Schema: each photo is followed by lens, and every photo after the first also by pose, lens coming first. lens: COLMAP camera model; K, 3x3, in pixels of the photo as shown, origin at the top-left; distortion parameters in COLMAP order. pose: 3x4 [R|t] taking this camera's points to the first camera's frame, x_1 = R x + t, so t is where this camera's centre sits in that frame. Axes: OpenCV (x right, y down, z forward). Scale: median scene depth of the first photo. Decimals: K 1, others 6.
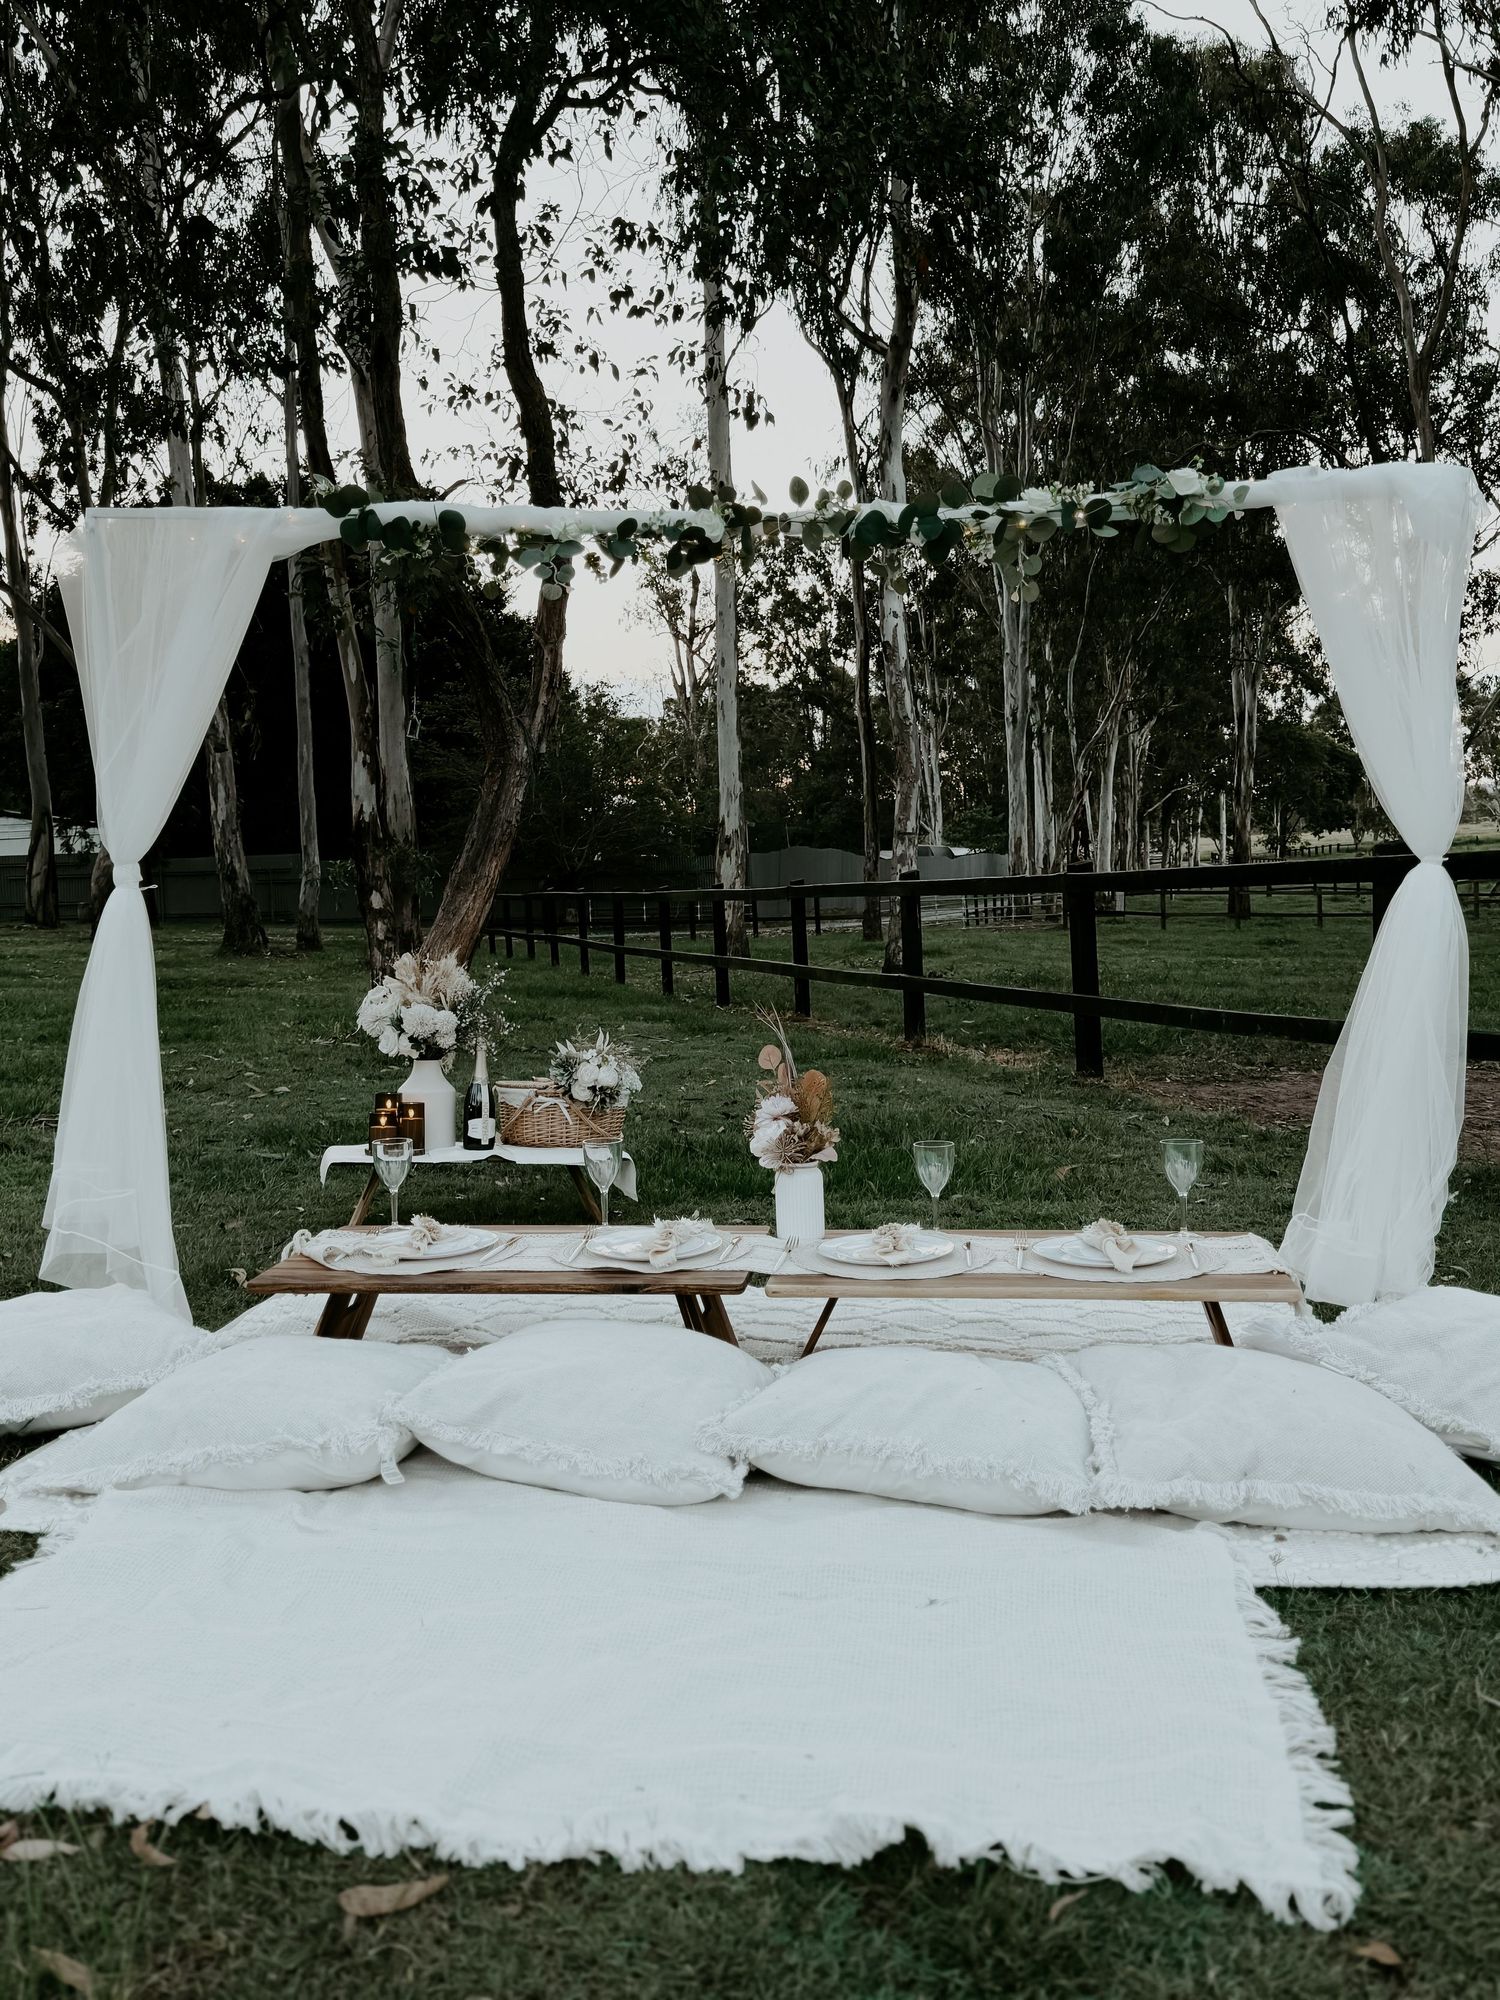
lens RADIAL K [[1740.4, 0, 770.2], [0, 1740.4, 994.5], [0, 0, 1]] dist [0.045412, -0.054514]
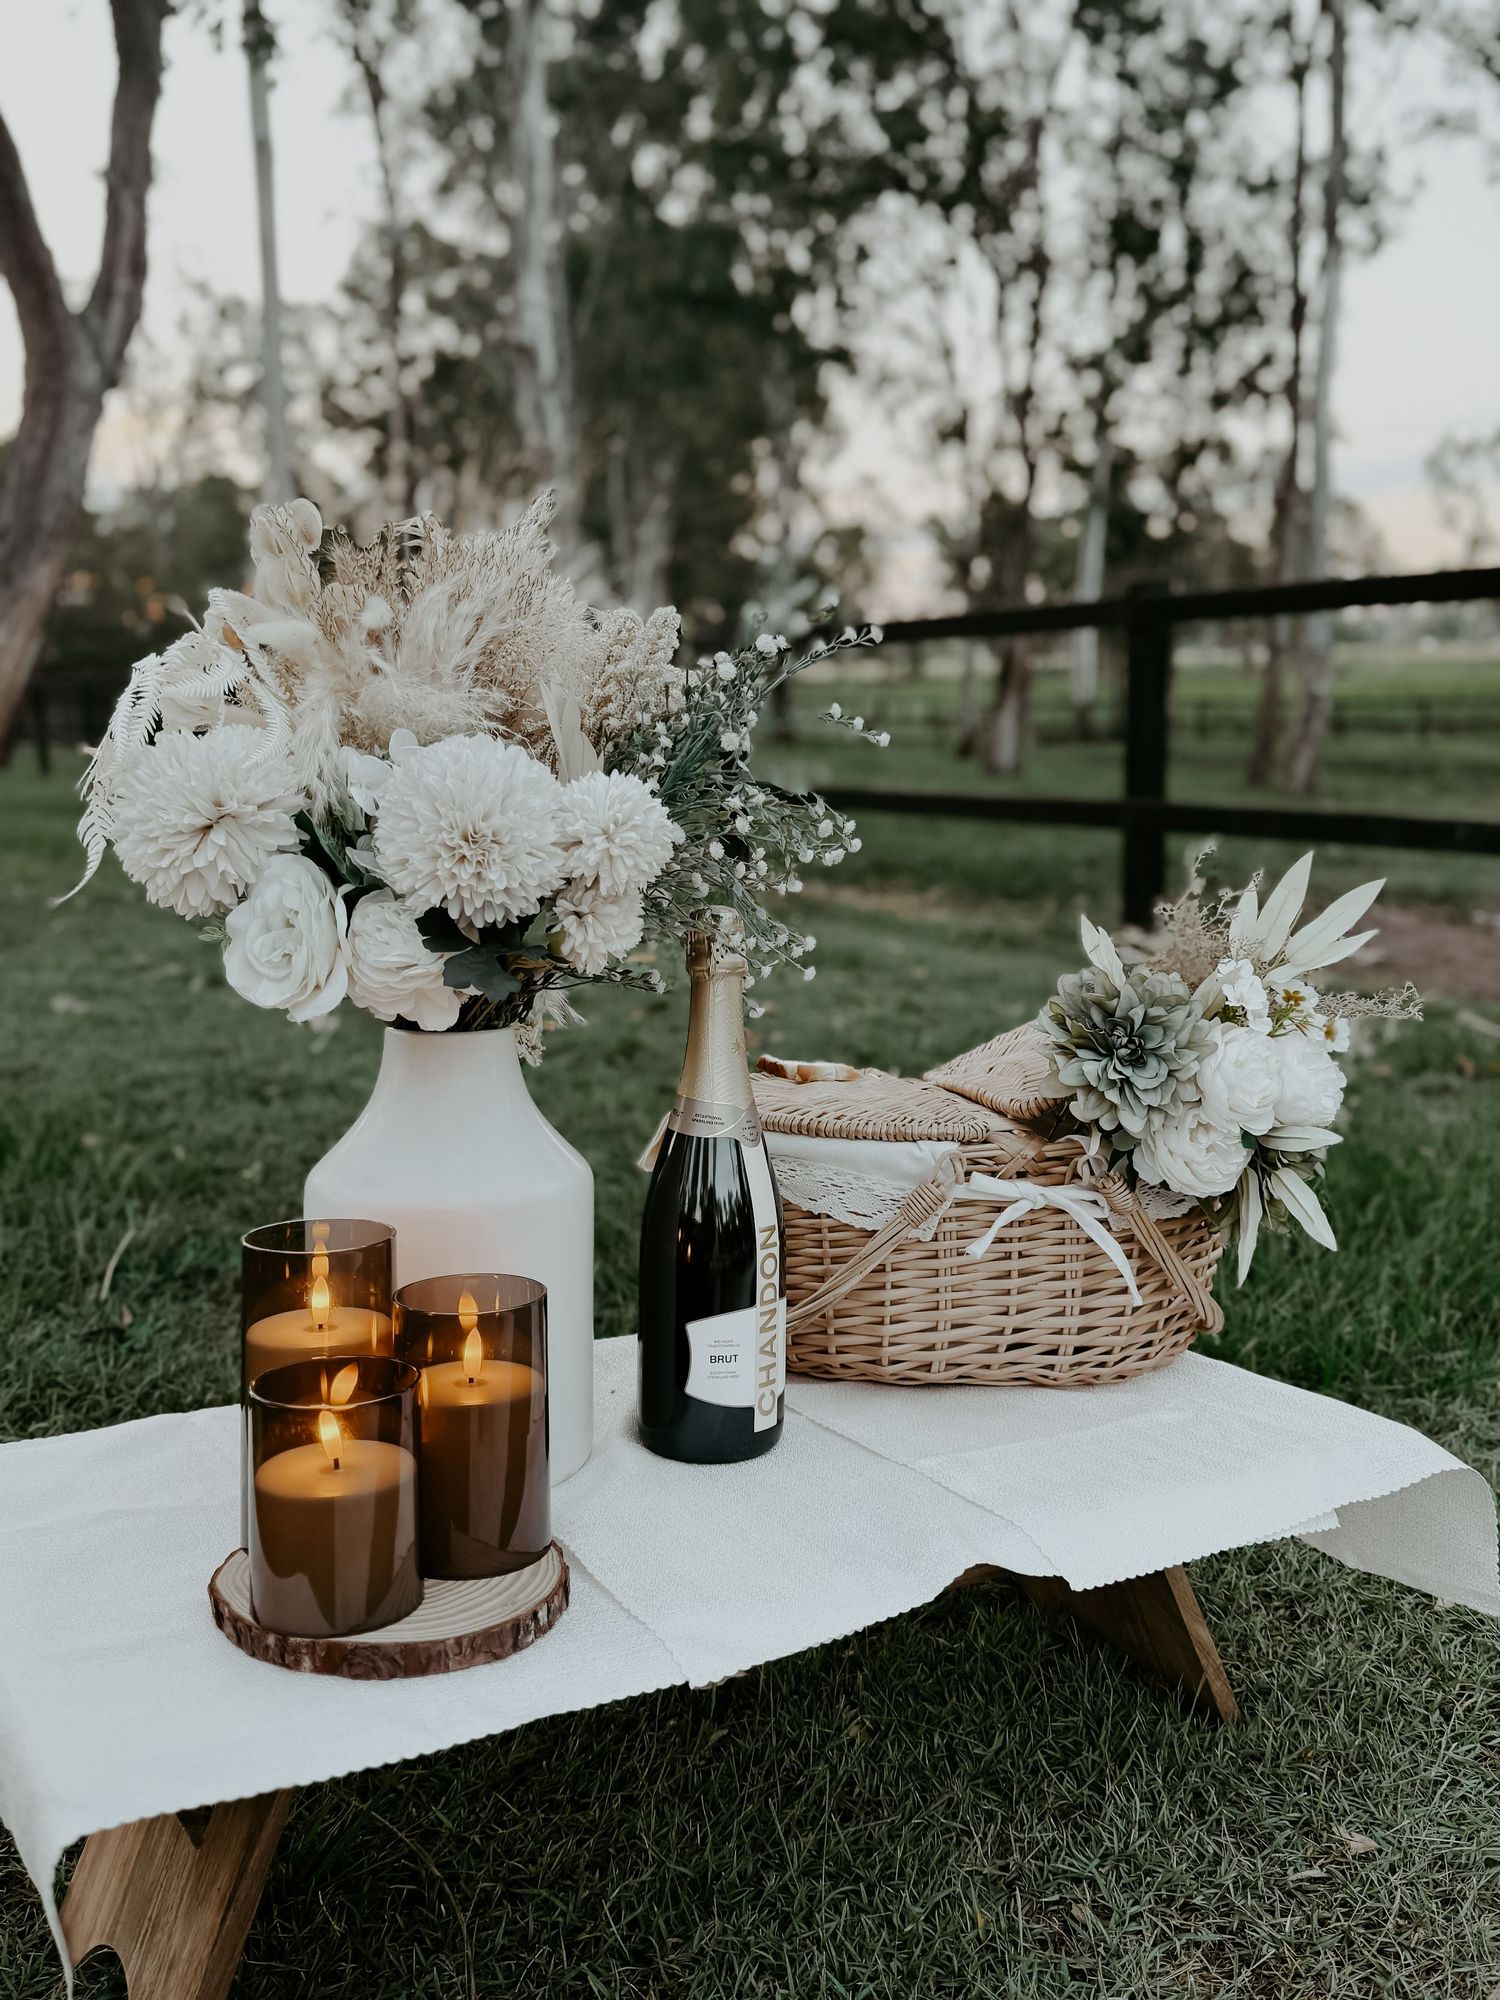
lens RADIAL K [[1740.4, 0, 735.6], [0, 1740.4, 1005.5], [0, 0, 1]] dist [0.045412, -0.054514]
pose [[0.960463, -0.028045, 0.276993, -0.161305], [-0.000334, 0.994797, 0.101880, 0.010846], [-0.278409, -0.097944, 0.955456, 0.585429]]
